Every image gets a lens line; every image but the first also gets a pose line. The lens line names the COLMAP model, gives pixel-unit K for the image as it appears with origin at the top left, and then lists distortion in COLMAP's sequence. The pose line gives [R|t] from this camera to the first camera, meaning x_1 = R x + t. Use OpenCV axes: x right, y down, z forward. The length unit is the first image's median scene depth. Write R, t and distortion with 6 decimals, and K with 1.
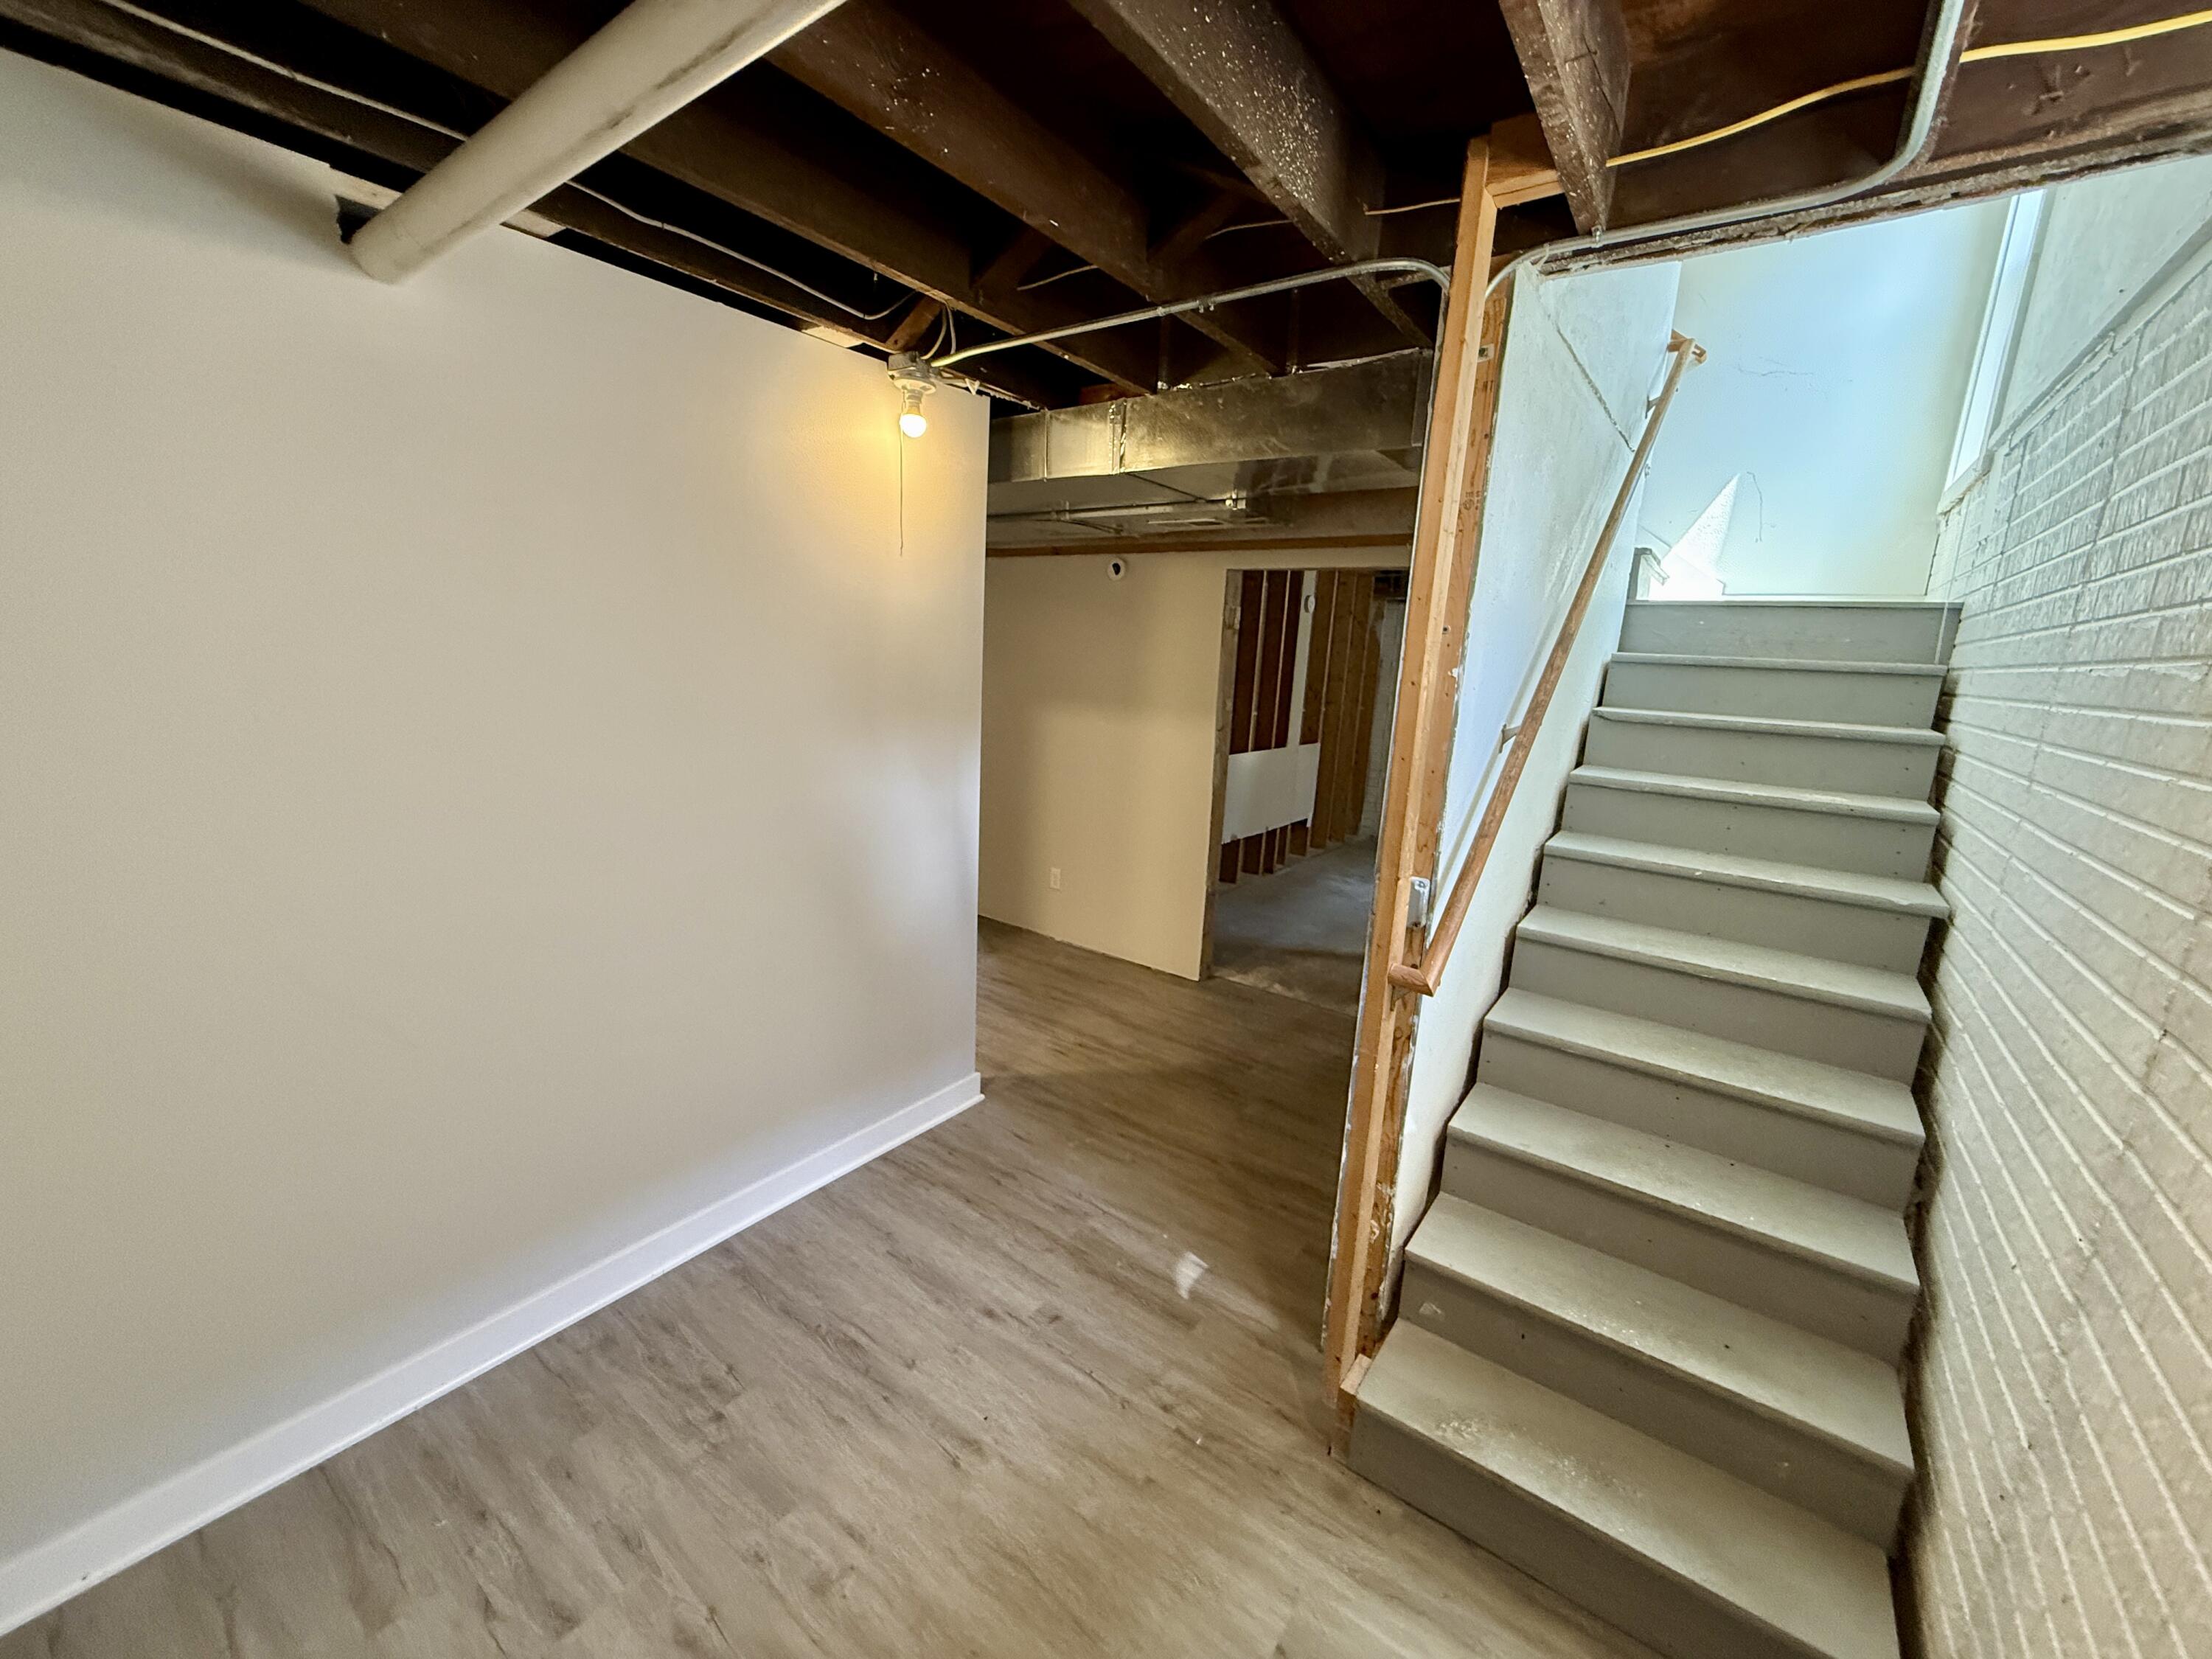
lens RADIAL K [[883.9, 0, 1100.3], [0, 883.9, 830.9], [0, 0, 1]] dist [0.011770, 0.000158]
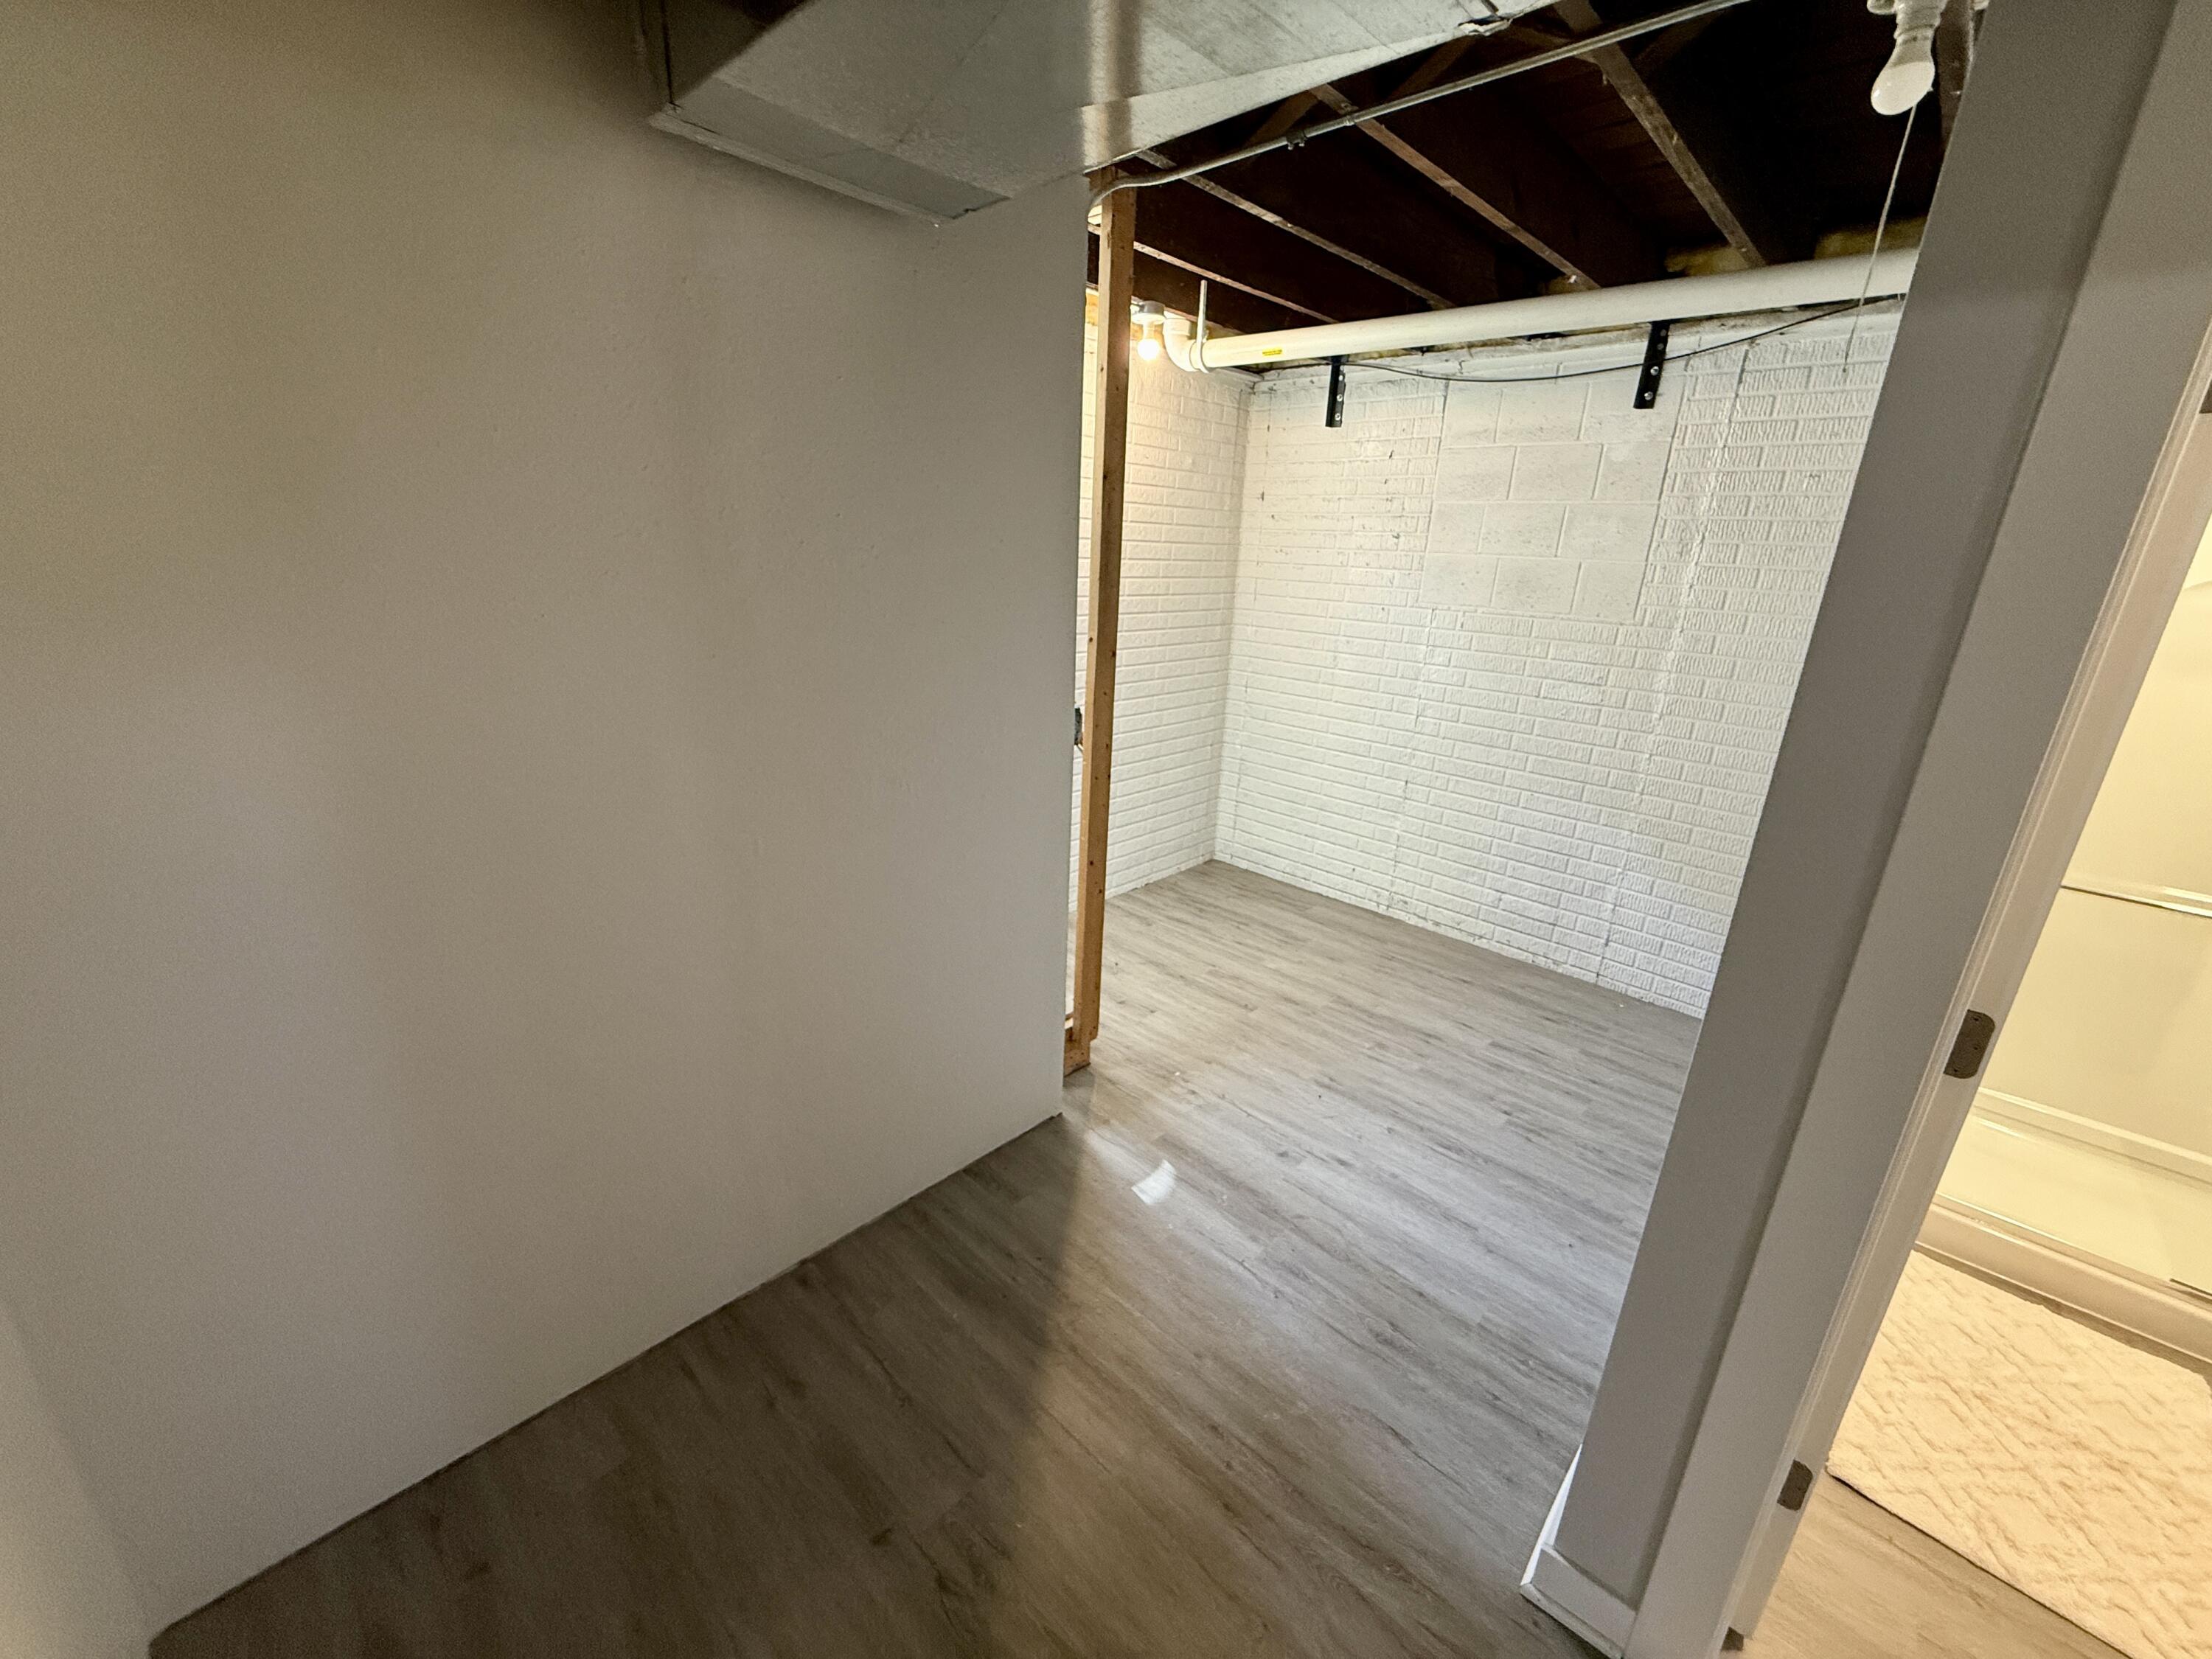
lens RADIAL K [[883.9, 0, 1106.3], [0, 883.9, 830.4], [0, 0, 1]] dist [0.011770, 0.000158]
pose [[-0.989462, -0.114165, 0.089058, 0.118426], [-0.054575, 0.863765, 0.500930, -0.361640], [-0.134114, 0.490791, -0.860894, 1.797554]]
